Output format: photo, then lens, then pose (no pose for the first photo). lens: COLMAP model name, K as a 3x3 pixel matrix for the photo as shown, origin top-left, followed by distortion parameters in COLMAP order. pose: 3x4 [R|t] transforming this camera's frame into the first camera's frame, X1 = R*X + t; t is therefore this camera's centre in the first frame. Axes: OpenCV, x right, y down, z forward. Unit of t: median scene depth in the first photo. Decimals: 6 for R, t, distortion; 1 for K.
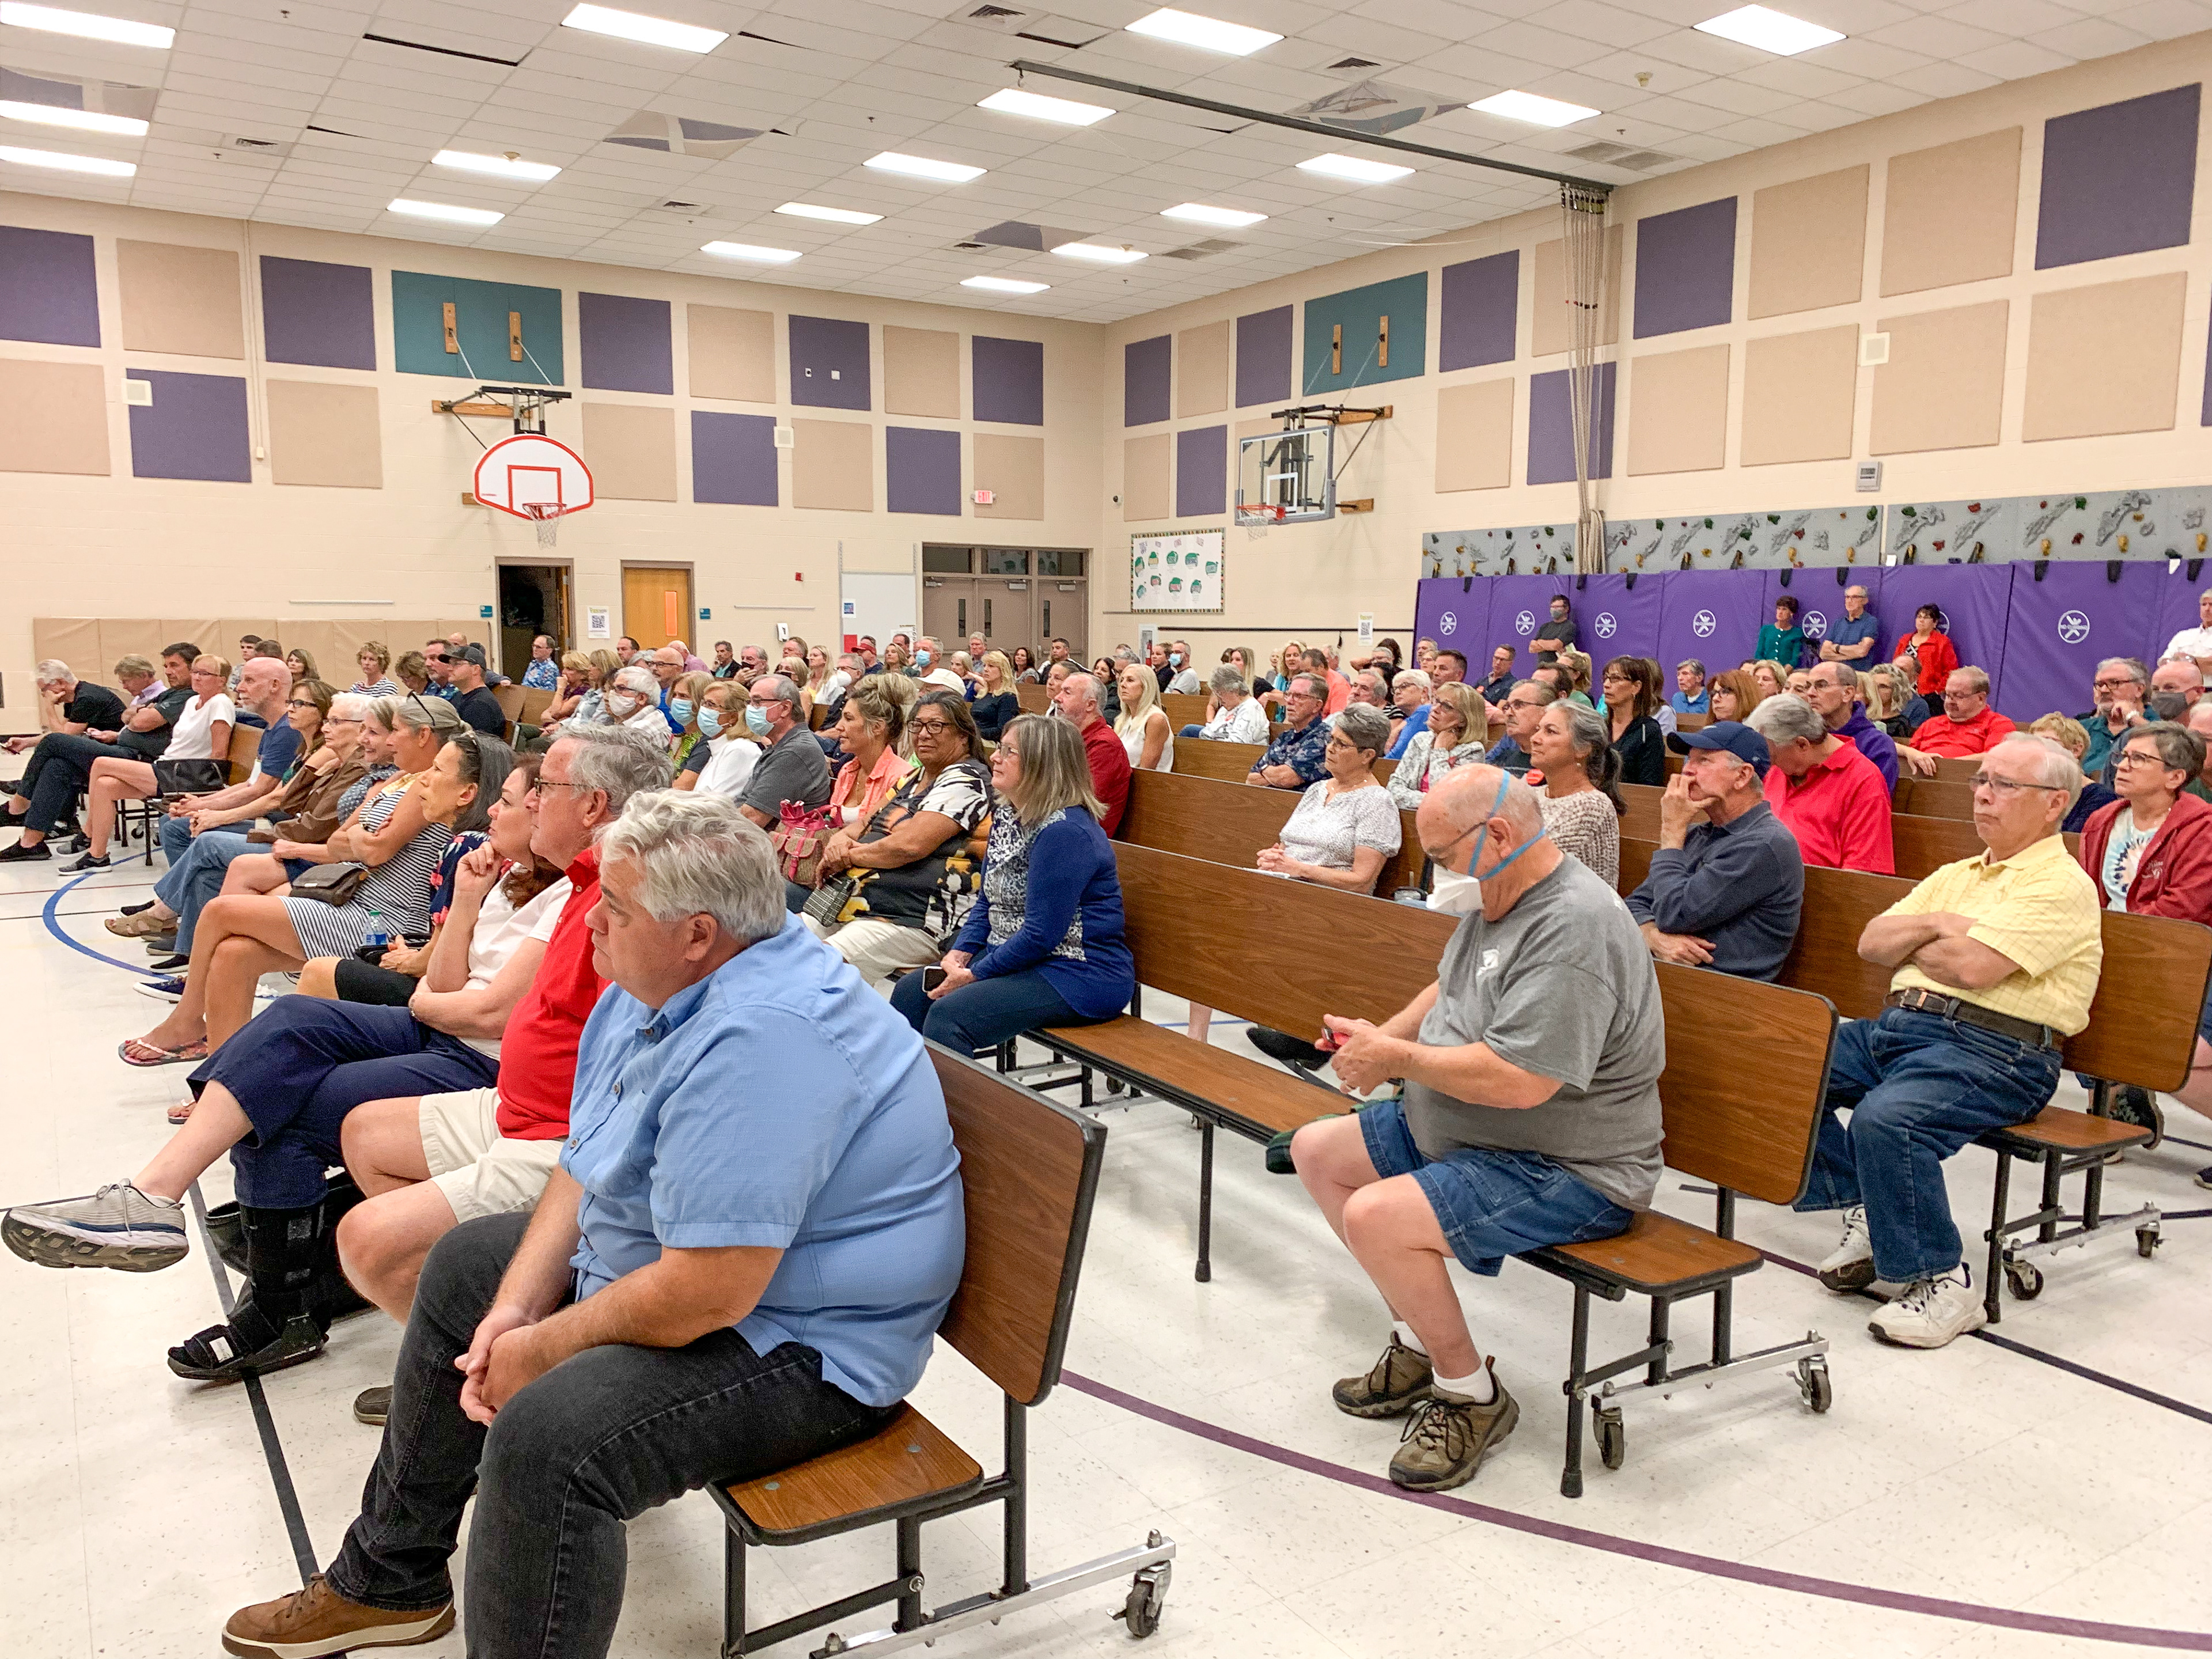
lens RADIAL K [[1719.1, 0, 1116.3], [0, 1719.1, 837.8], [0, 0, 1]] dist [0.012984, -0.005536]
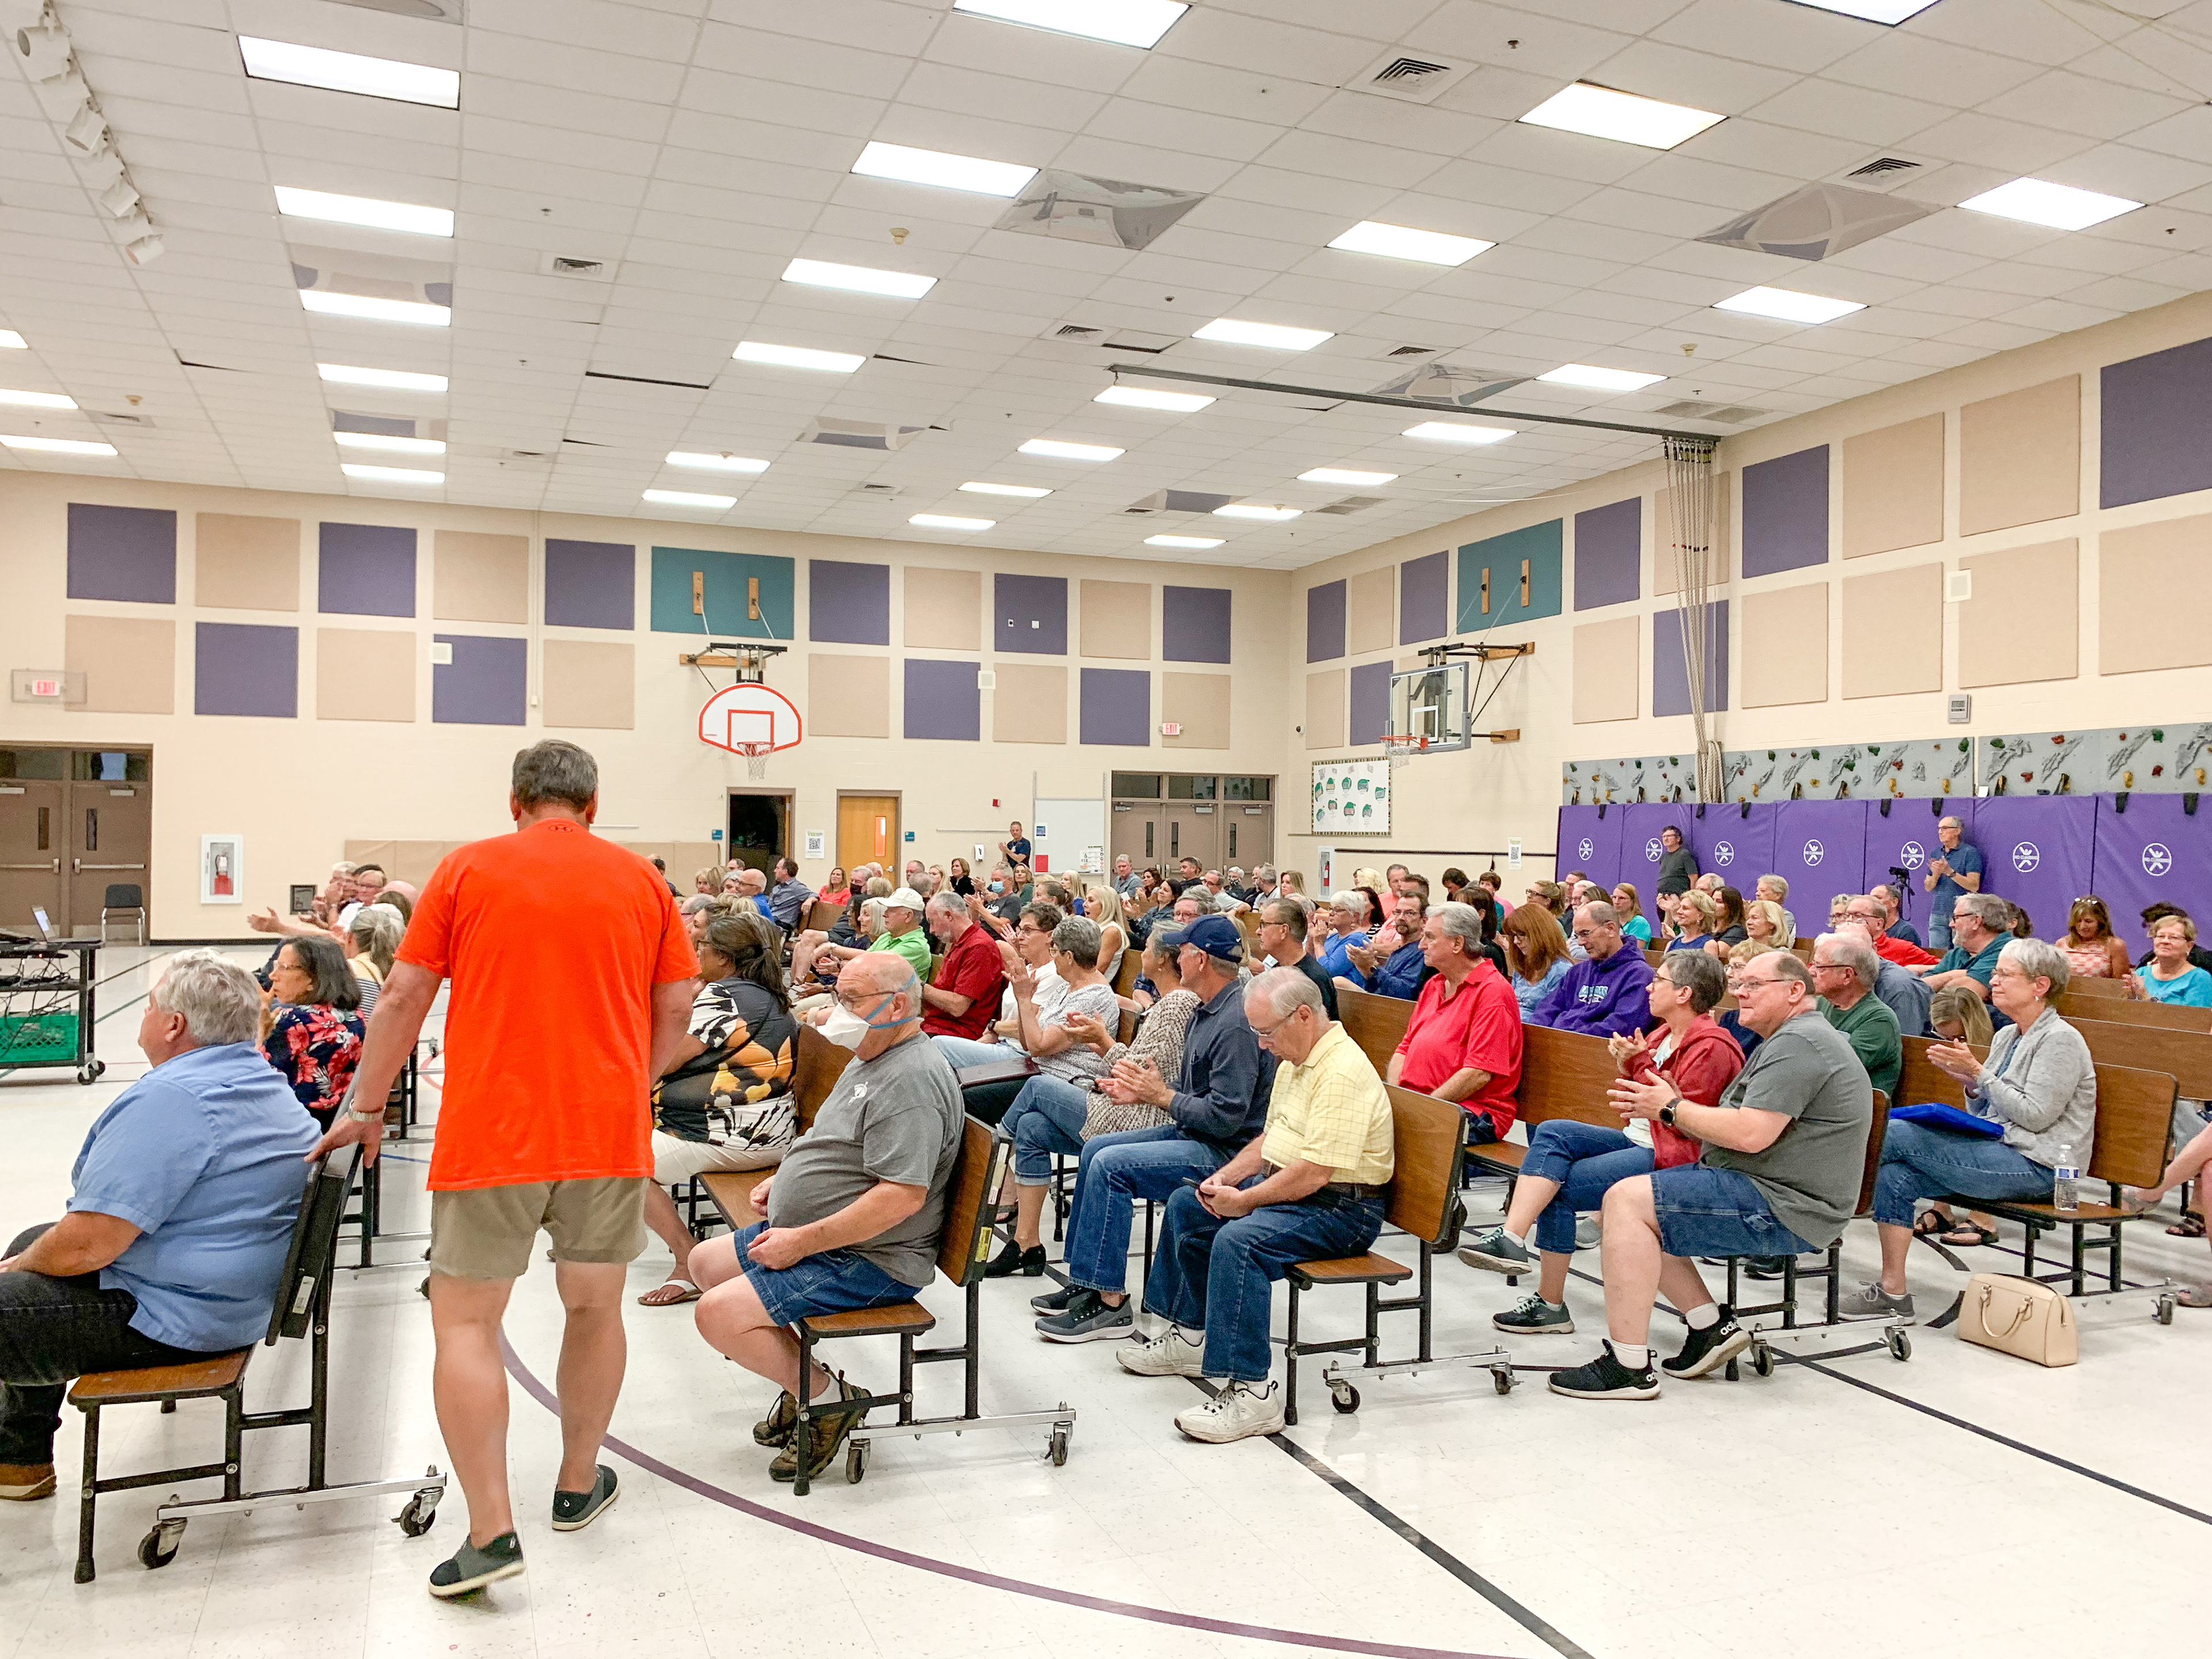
lens RADIAL K [[1698.7, 0, 1094.8], [0, 1698.7, 826.6], [0, 0, 1]] dist [0.051231, -0.080987]
pose [[0.980576, 0.002249, -0.196124, 0.107889], [-0.028109, 0.991224, -0.129172, 0.001376], [0.194112, 0.132176, 0.972034, -0.047140]]
